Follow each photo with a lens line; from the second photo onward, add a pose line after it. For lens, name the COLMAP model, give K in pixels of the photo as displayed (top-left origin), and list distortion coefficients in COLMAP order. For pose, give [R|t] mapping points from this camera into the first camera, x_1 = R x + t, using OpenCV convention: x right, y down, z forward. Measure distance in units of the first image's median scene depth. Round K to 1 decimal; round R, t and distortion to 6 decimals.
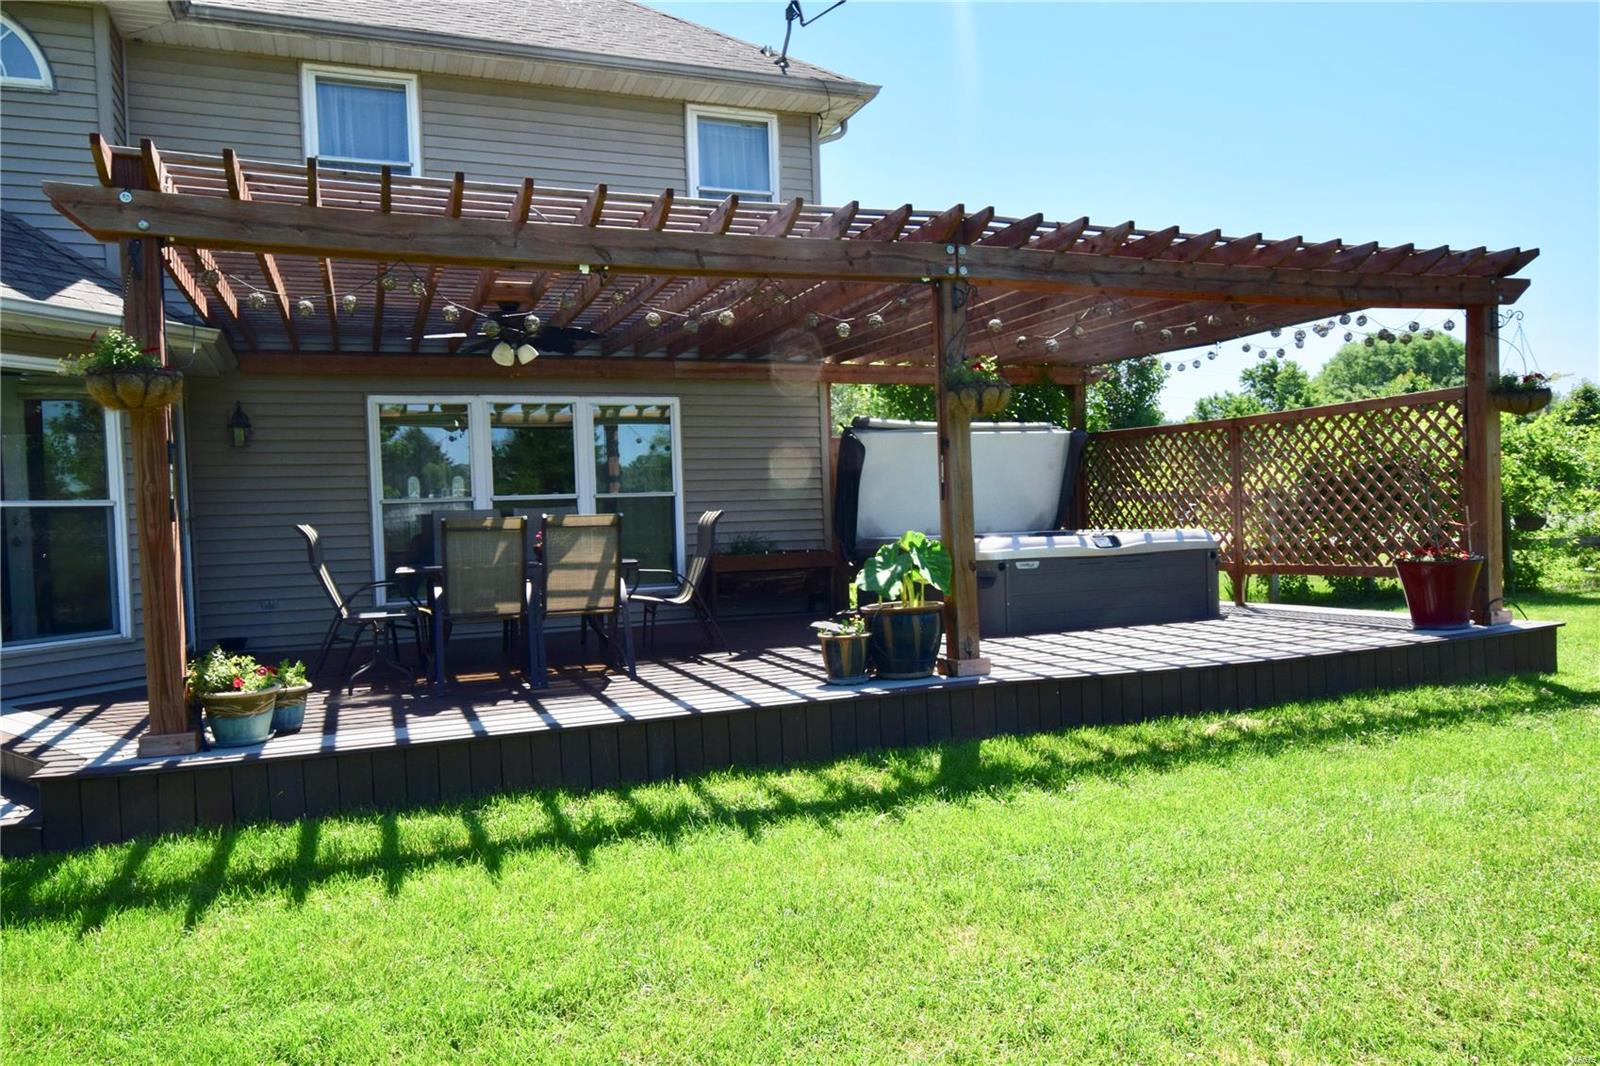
lens RADIAL K [[1112.8, 0, 802.5], [0, 1112.8, 531.7], [0, 0, 1]] dist [0.009073, -0.009526]
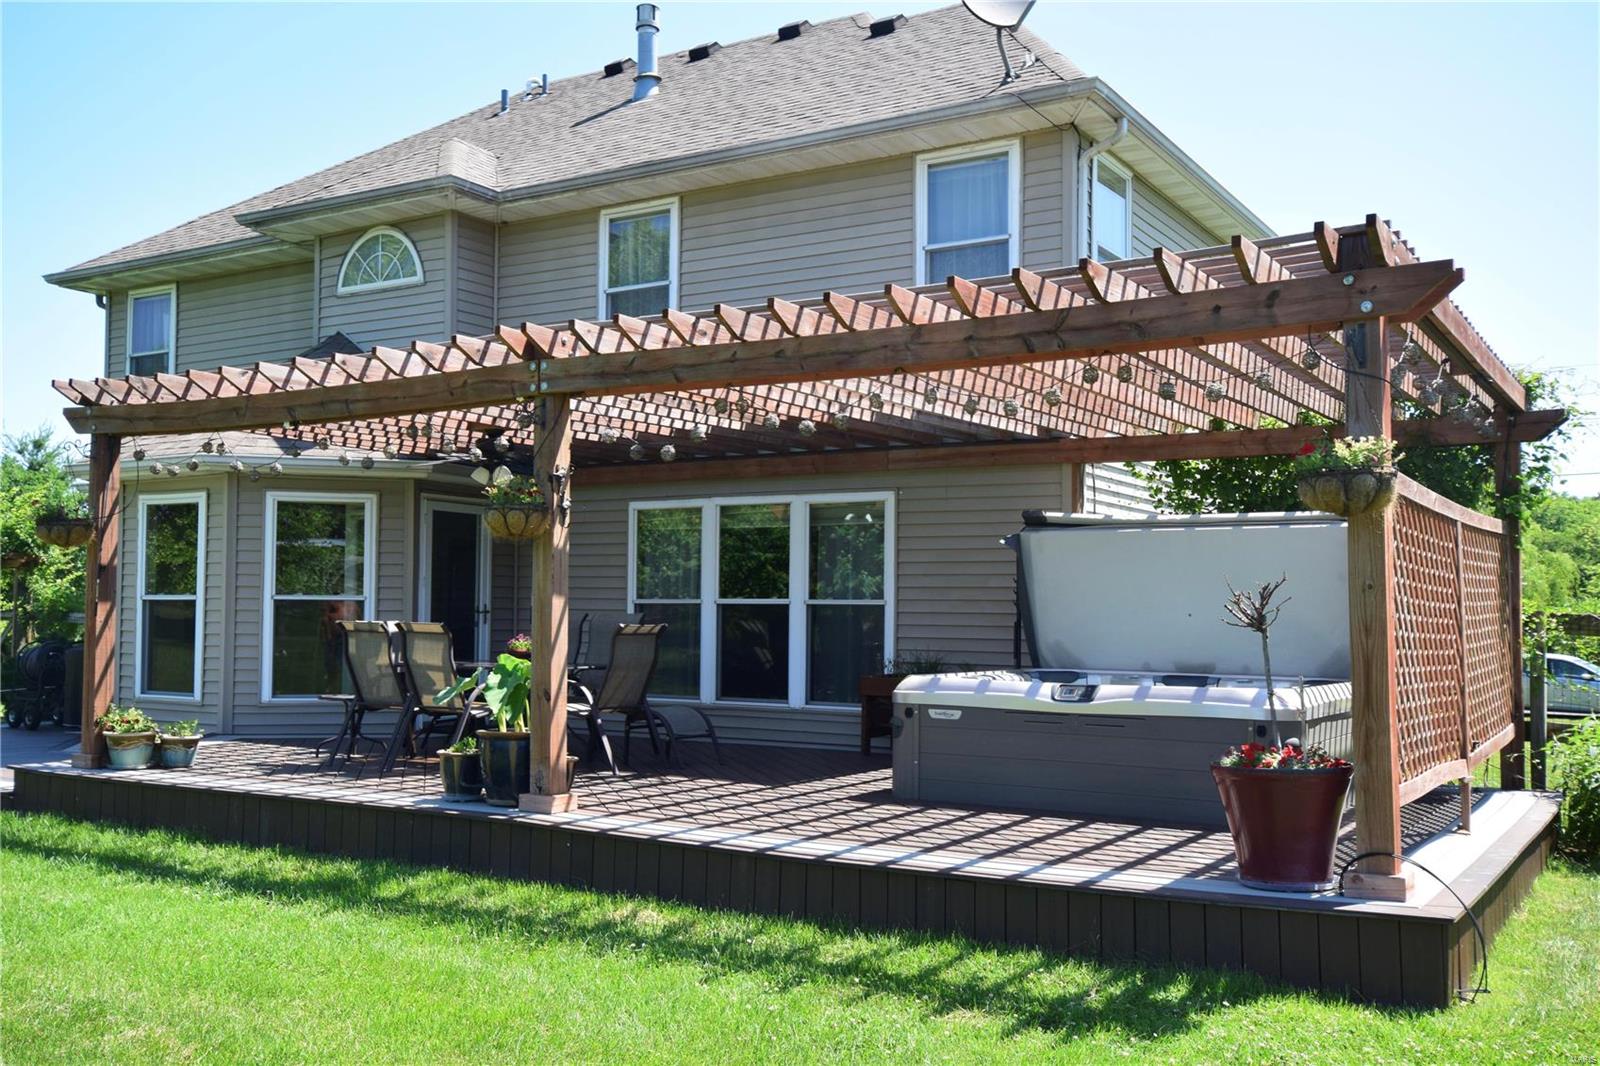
lens RADIAL K [[1488.2, 0, 800.9], [0, 1488.2, 538.2], [0, 0, 1]] dist [-0.003631, 0.000000]
pose [[0.596682, 0.000040, -0.802478, 1.019152], [-0.044489, 0.998464, -0.033030, -0.055517], [0.801243, 0.055410, 0.595767, 0.327707]]
